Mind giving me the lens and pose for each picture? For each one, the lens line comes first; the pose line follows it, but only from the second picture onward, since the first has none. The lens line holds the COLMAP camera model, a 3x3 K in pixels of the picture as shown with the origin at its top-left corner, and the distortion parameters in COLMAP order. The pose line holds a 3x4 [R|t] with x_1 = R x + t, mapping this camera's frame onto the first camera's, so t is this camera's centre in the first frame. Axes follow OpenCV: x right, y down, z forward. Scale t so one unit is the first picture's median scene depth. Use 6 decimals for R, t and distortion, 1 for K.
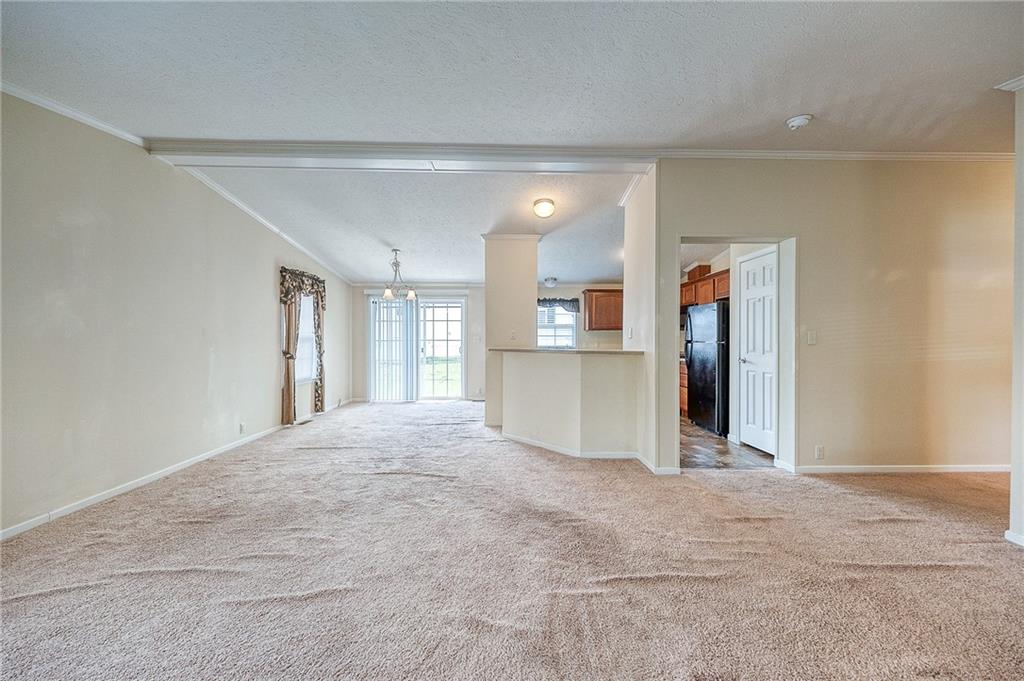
lens RADIAL K [[373.3, 0, 510.1], [0, 373.3, 341.6], [0, 0, 1]] dist [0.000714, -0.000367]
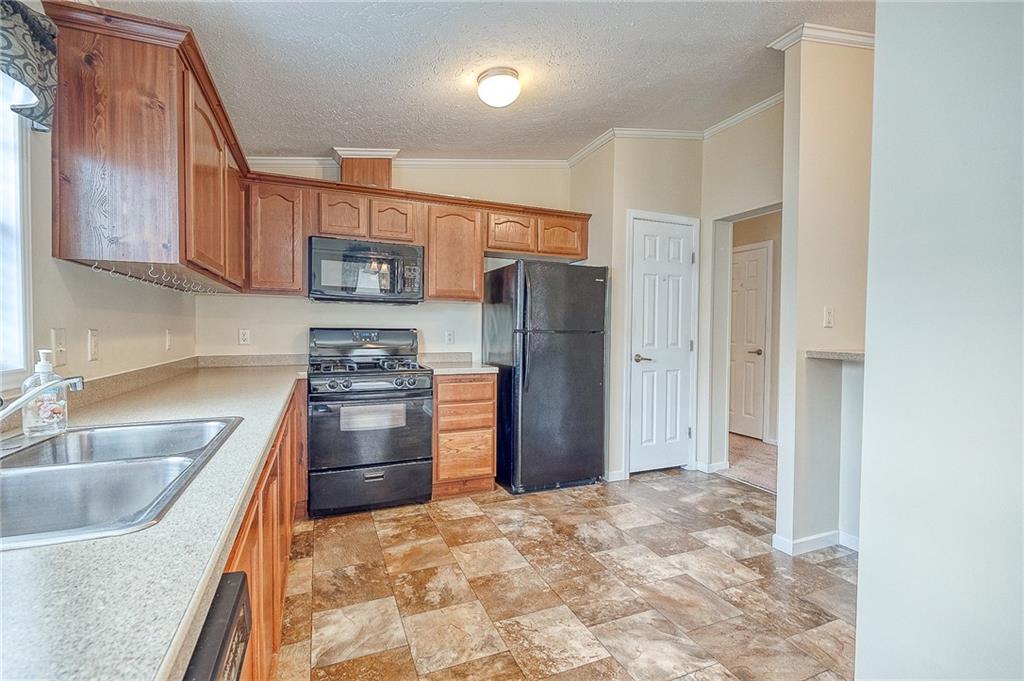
lens RADIAL K [[454.6, 0, 517.4], [0, 454.6, 335.9], [0, 0, 1]] dist [0.009258, -0.000170]
pose [[-0.381594, -0.016800, 0.924177, -0.059459], [-0.013415, 0.999830, 0.012636, -0.000523], [-0.924233, -0.007576, -0.381754, 0.900574]]
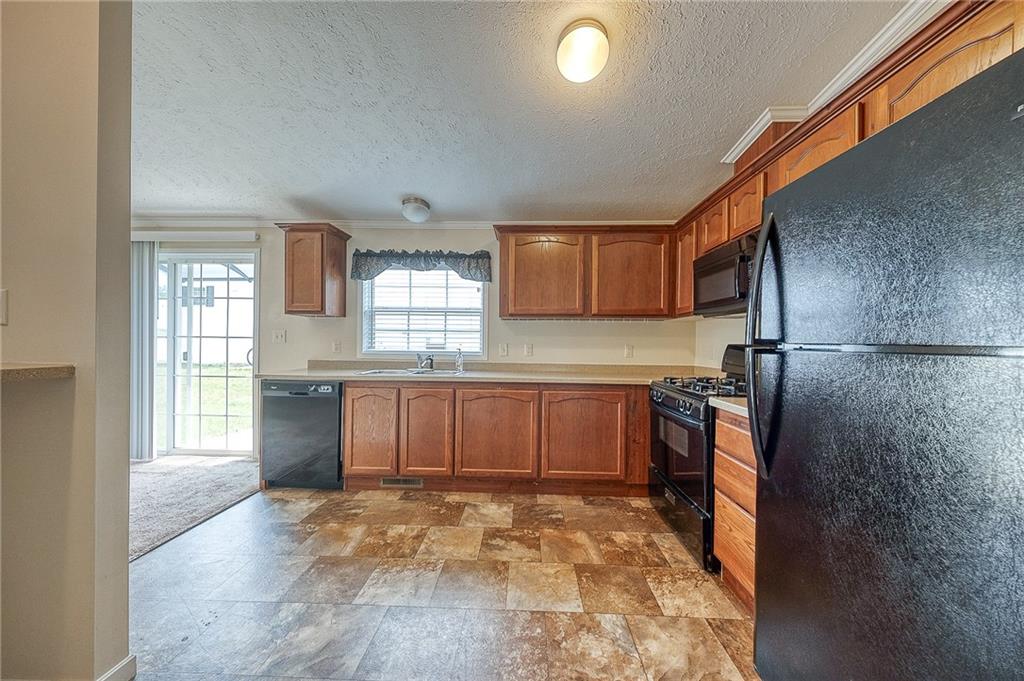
lens RADIAL K [[344.4, 0, 517.2], [0, 344.4, 345.4], [0, 0, 1]] dist [0.003275, 0.000128]
pose [[0.999024, 0.010141, -0.042989, 0.240038], [-0.009701, 0.999899, 0.010428, -0.000936], [0.043090, -0.010000, 0.999021, 0.562188]]
